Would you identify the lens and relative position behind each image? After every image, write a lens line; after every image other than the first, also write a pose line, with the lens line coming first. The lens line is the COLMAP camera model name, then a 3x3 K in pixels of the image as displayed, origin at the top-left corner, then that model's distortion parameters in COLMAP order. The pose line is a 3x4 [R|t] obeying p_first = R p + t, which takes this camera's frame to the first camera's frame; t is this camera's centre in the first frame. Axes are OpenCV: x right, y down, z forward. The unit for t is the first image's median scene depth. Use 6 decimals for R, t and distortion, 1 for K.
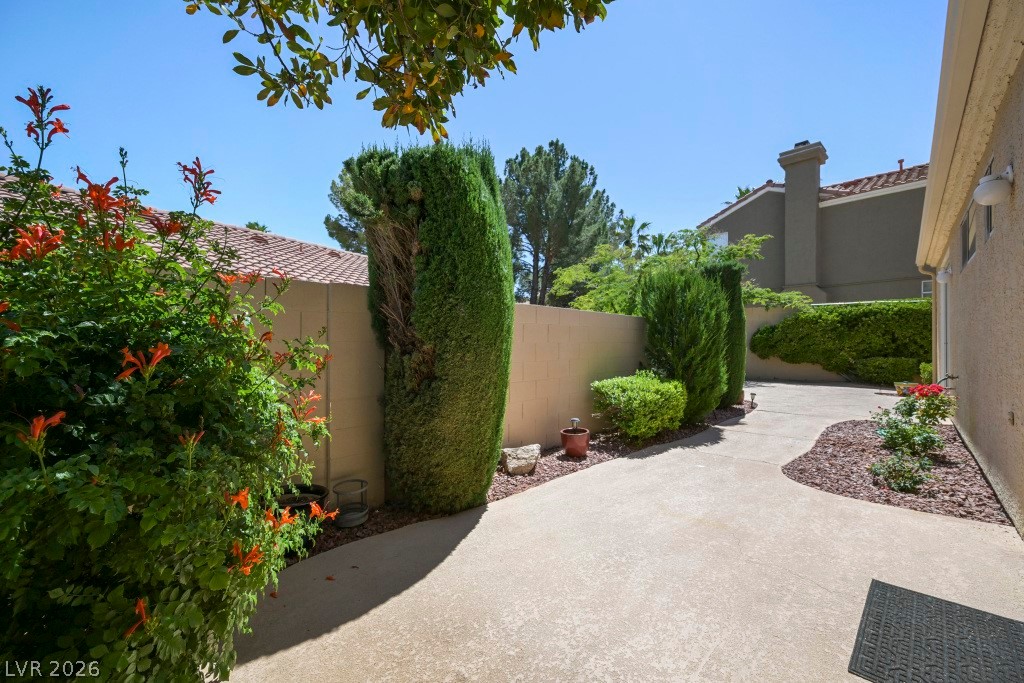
lens RADIAL K [[399.5, 0, 513.3], [0, 399.5, 343.3], [0, 0, 1]] dist [-0.002256, 0.000230]
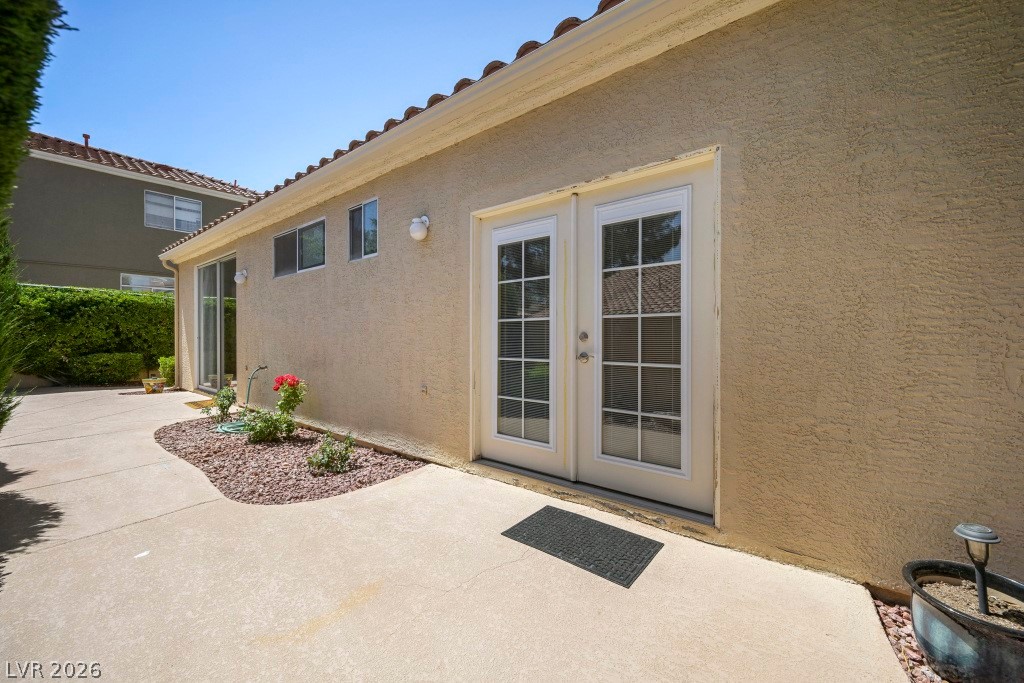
lens RADIAL K [[399.5, 0, 513.5], [0, 399.5, 339.2], [0, 0, 1]] dist [-0.002256, 0.000230]
pose [[-0.111770, -0.003757, 0.993727, -0.058139], [-0.001582, 0.999992, 0.003603, -0.000850], [-0.993733, -0.001169, -0.111775, 0.206263]]
